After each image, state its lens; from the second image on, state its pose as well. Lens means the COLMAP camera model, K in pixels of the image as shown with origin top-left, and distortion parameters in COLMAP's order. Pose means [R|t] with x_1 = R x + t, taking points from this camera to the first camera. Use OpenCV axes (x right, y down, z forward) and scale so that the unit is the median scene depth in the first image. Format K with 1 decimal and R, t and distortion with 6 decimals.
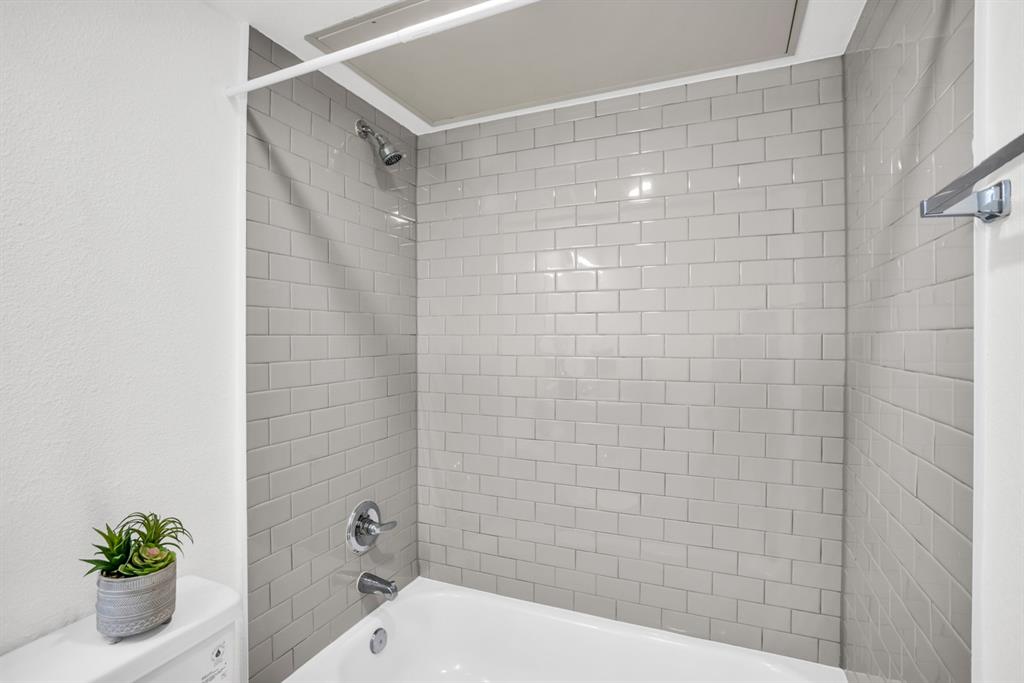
lens RADIAL K [[495.2, 0, 510.8], [0, 495.2, 340.0], [0, 0, 1]] dist [-0.044720, 0.006199]
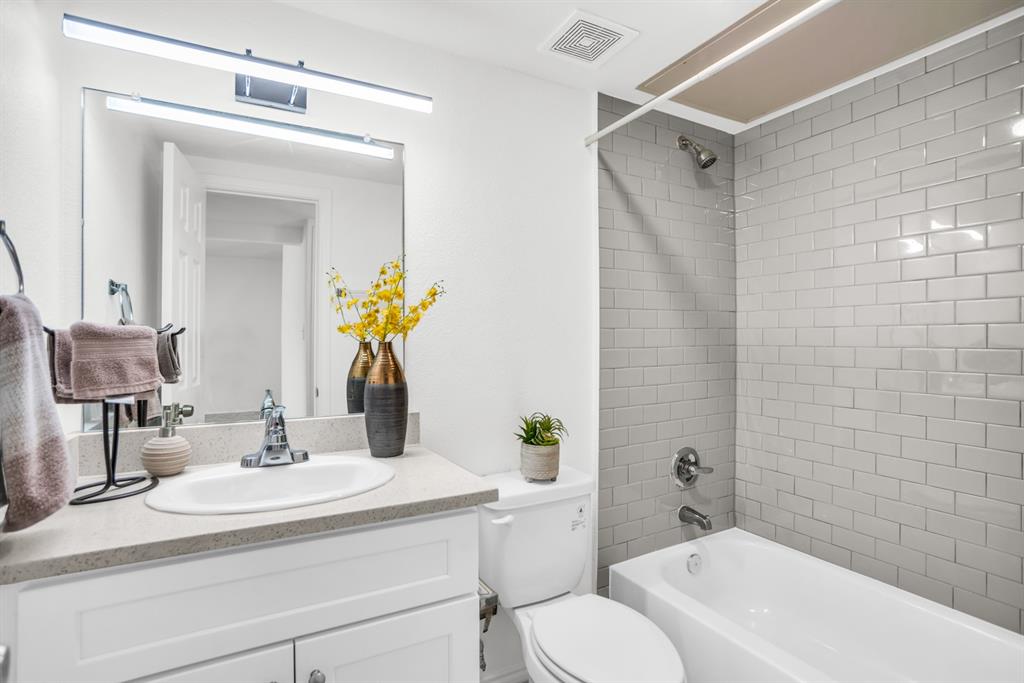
lens RADIAL K [[495.2, 0, 506.4], [0, 495.2, 340.4], [0, 0, 1]] dist [-0.044720, 0.006199]
pose [[0.783244, 0.001686, -0.621712, 0.111678], [0.000663, 0.999993, 0.003547, 0.059375], [0.621714, -0.003190, 0.783238, -0.233737]]
